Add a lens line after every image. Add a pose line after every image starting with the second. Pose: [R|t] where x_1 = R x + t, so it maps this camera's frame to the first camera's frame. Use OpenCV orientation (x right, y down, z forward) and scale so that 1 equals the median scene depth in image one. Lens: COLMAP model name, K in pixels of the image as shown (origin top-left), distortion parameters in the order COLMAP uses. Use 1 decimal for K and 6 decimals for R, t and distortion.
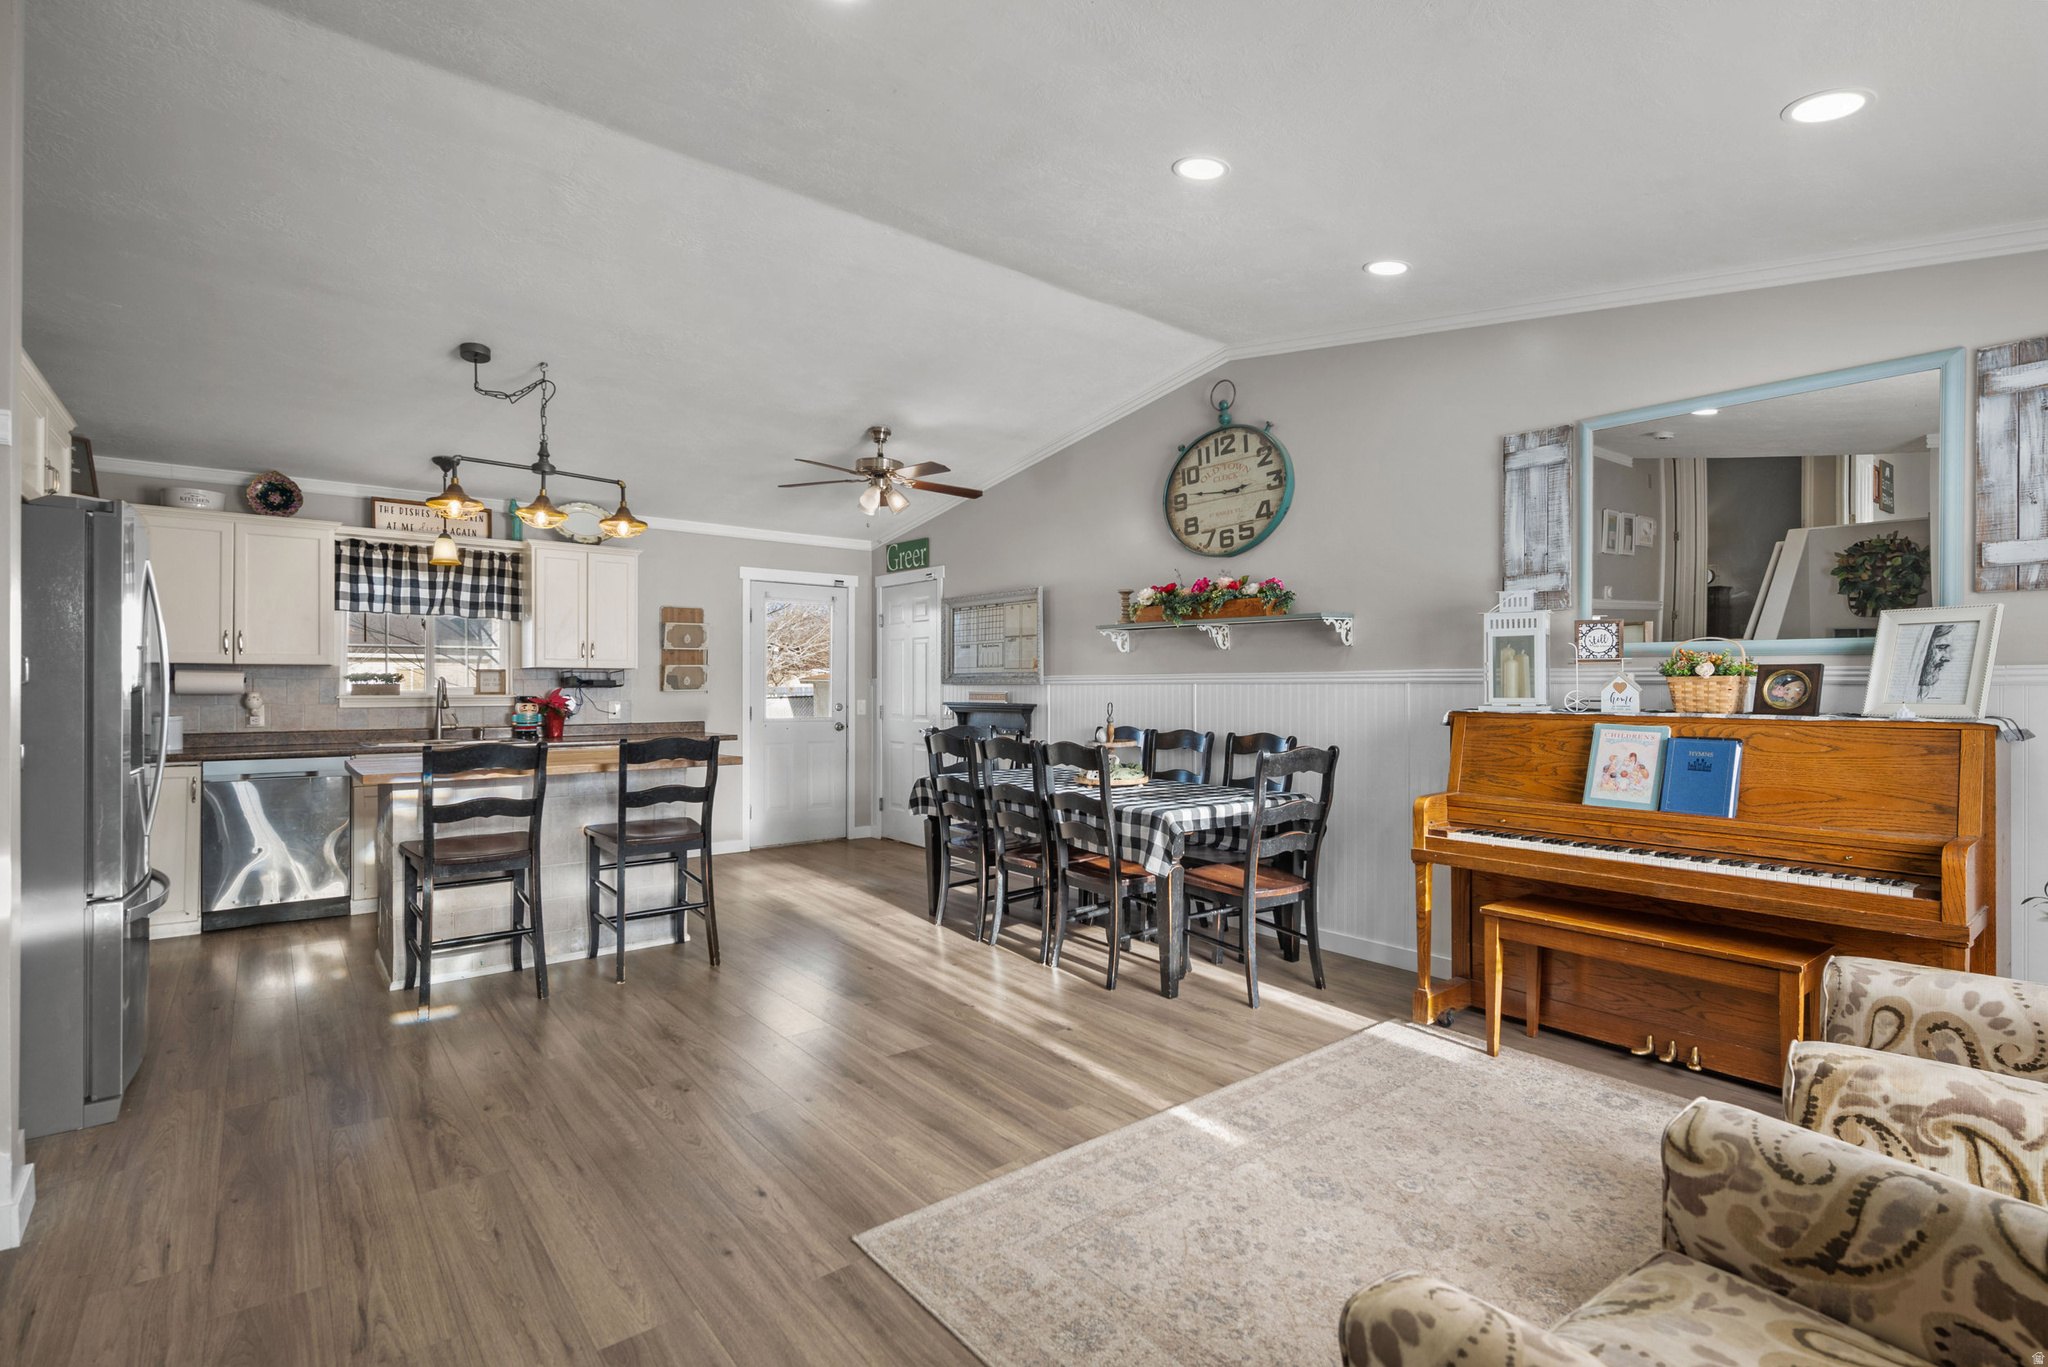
lens RADIAL K [[937.9, 0, 1025.4], [0, 937.9, 685.7], [0, 0, 1]] dist [-0.000501, -0.000041]
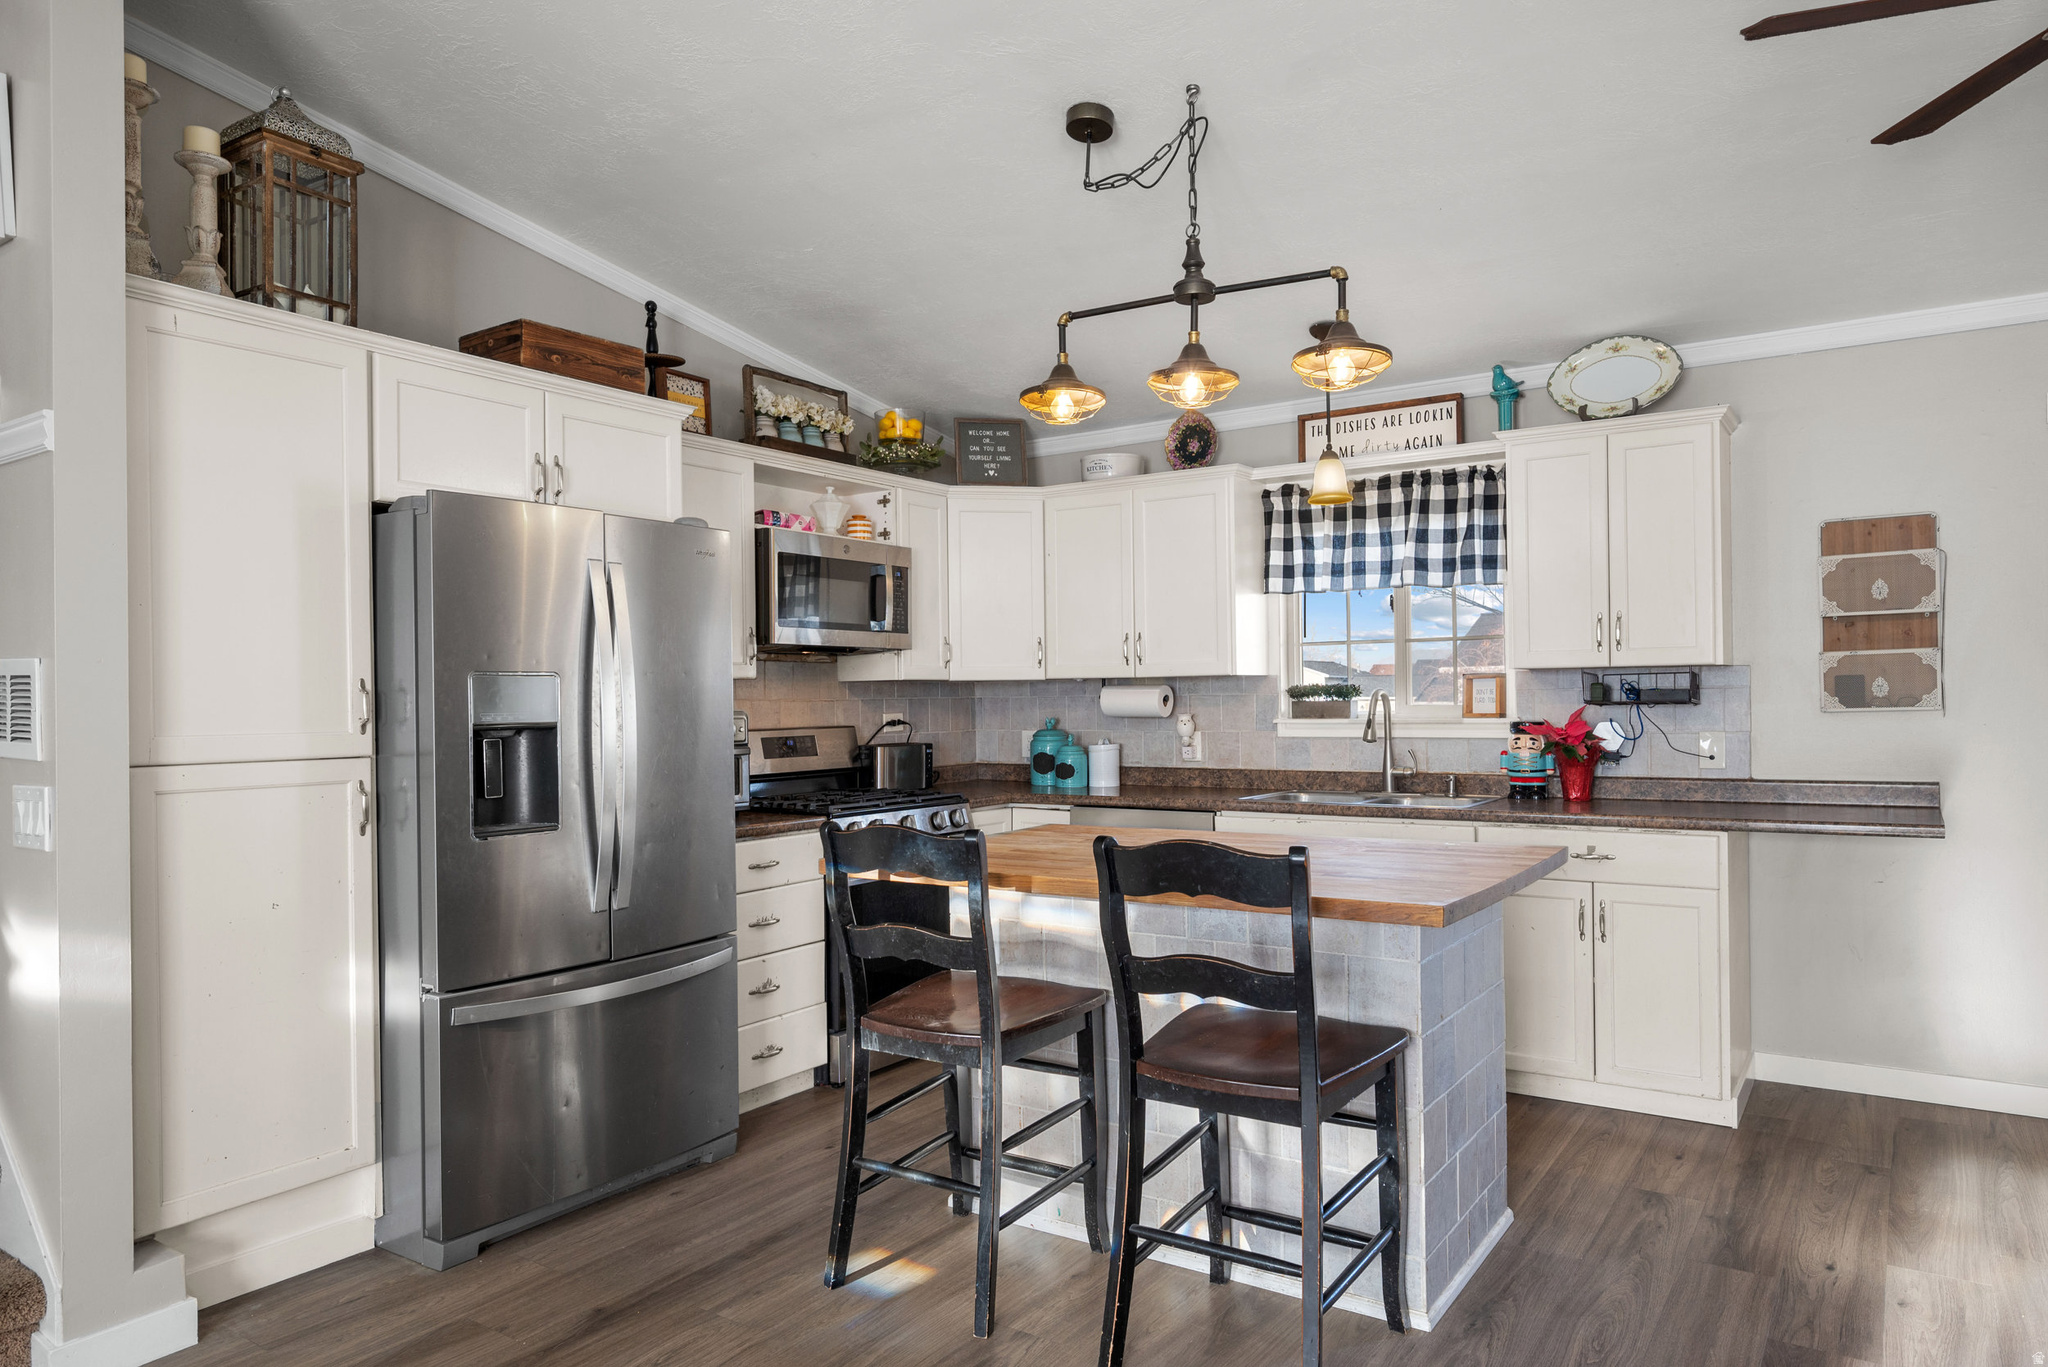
lens RADIAL K [[1306.6, 0, 1026.7], [0, 1306.6, 693.4], [0, 0, 1]] dist [-0.002666, -0.000809]
pose [[0.302622, -0.008924, -0.953069, 0.106268], [0.014140, 0.999888, -0.004873, -0.005542], [0.953006, -0.012002, 0.302714, 0.514339]]
